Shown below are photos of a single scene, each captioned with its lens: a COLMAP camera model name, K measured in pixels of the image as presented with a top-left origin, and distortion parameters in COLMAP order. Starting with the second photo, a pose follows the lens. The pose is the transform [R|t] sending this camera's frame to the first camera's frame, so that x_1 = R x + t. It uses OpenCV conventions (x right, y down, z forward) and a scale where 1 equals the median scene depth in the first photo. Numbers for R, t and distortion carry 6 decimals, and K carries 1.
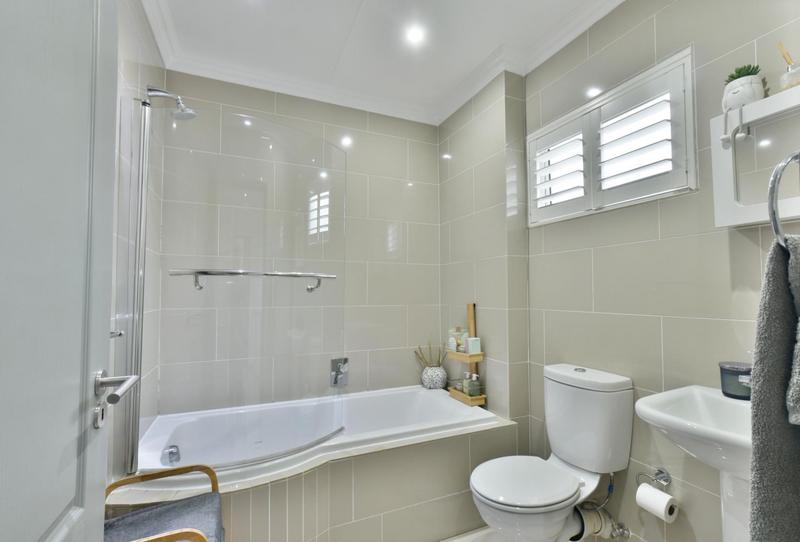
lens RADIAL K [[360.0, 0, 406.5], [0, 360.0, 278.7], [0, 0, 1]] dist [-0.001831, -0.000529]
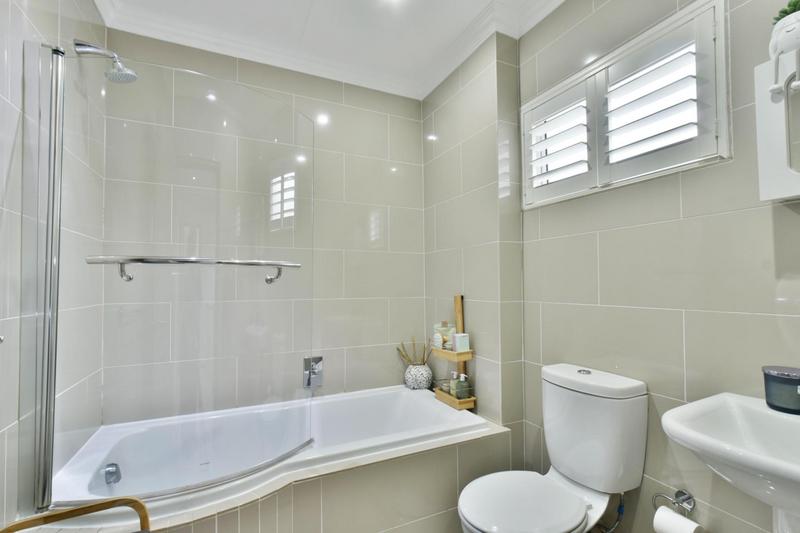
lens RADIAL K [[356.2, 0, 399.6], [0, 356.2, 275.5], [0, 0, 1]] dist [-0.003673, 0.000409]
pose [[0.999872, -0.004483, 0.015373, 0.024169], [0.004247, 0.999873, 0.015362, 0.006479], [-0.015440, -0.015295, 0.999764, 0.148542]]
